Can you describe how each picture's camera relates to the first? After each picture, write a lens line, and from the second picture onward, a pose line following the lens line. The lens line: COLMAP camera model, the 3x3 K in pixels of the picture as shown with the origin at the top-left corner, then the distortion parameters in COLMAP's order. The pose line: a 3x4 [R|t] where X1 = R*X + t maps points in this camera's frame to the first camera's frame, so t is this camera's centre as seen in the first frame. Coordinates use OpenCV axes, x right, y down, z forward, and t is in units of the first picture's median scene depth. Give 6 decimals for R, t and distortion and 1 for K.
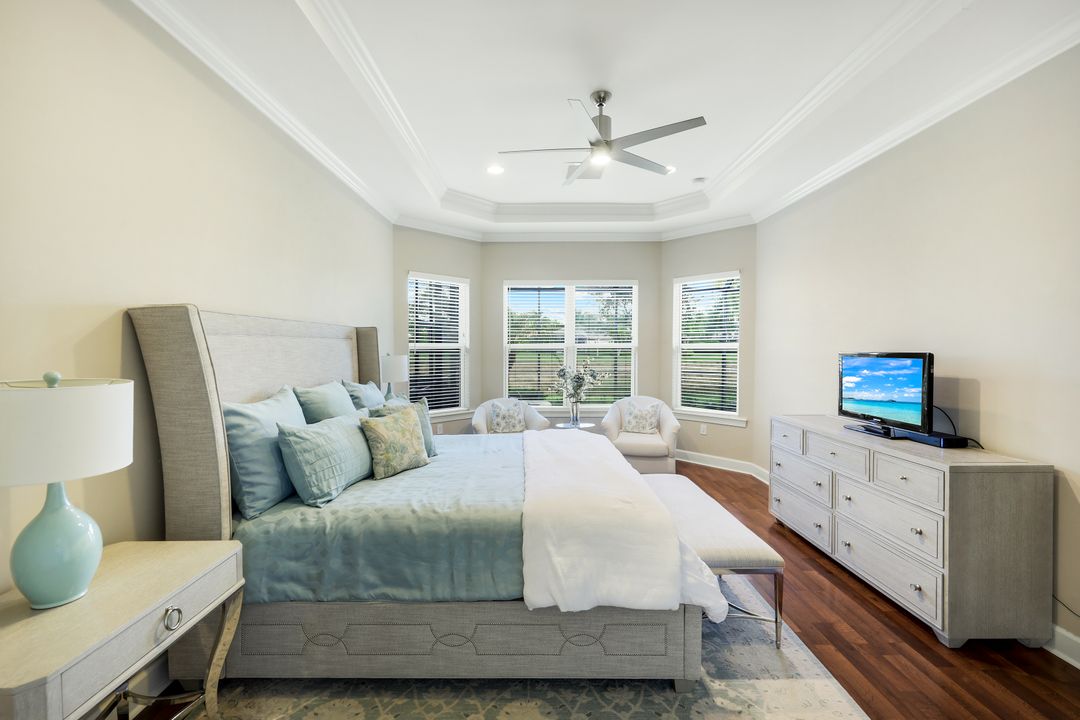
lens RADIAL K [[458.8, 0, 537.5], [0, 458.8, 354.9], [0, 0, 1]] dist [0.000858, 0.000141]
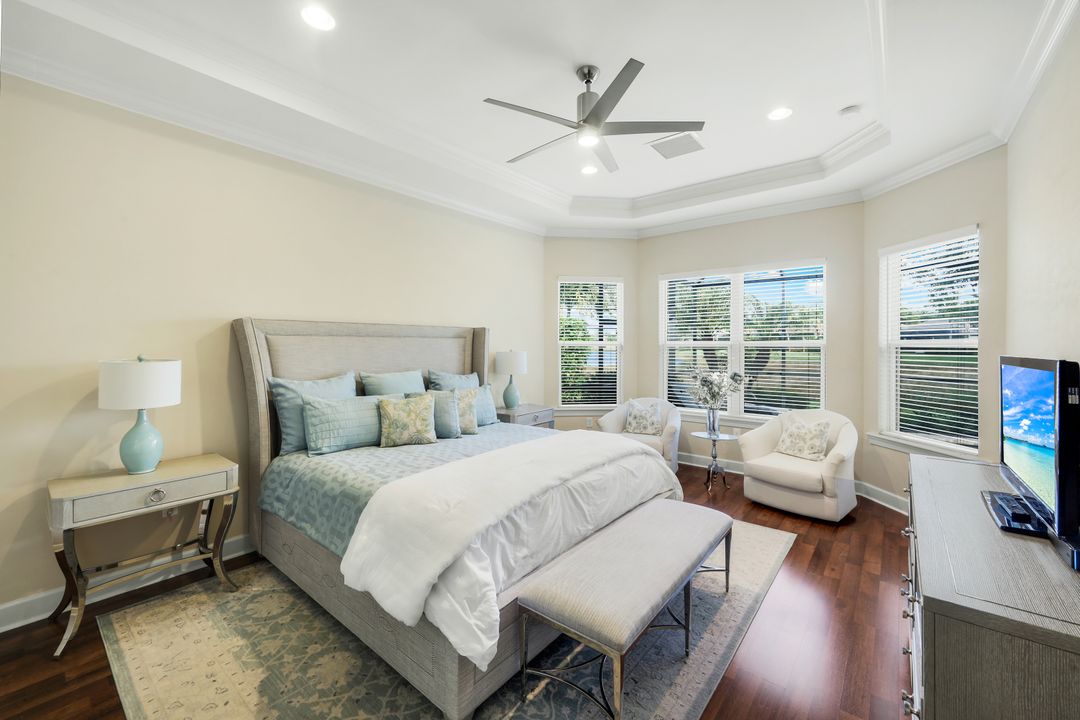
lens RADIAL K [[439.5, 0, 539.1], [0, 439.5, 341.9], [0, 0, 1]] dist [0.000339, -0.000497]
pose [[0.775789, -0.002100, -0.630989, 0.607139], [-0.014261, 0.999681, -0.020861, -0.000977], [0.630831, 0.025182, 0.775511, 0.259810]]
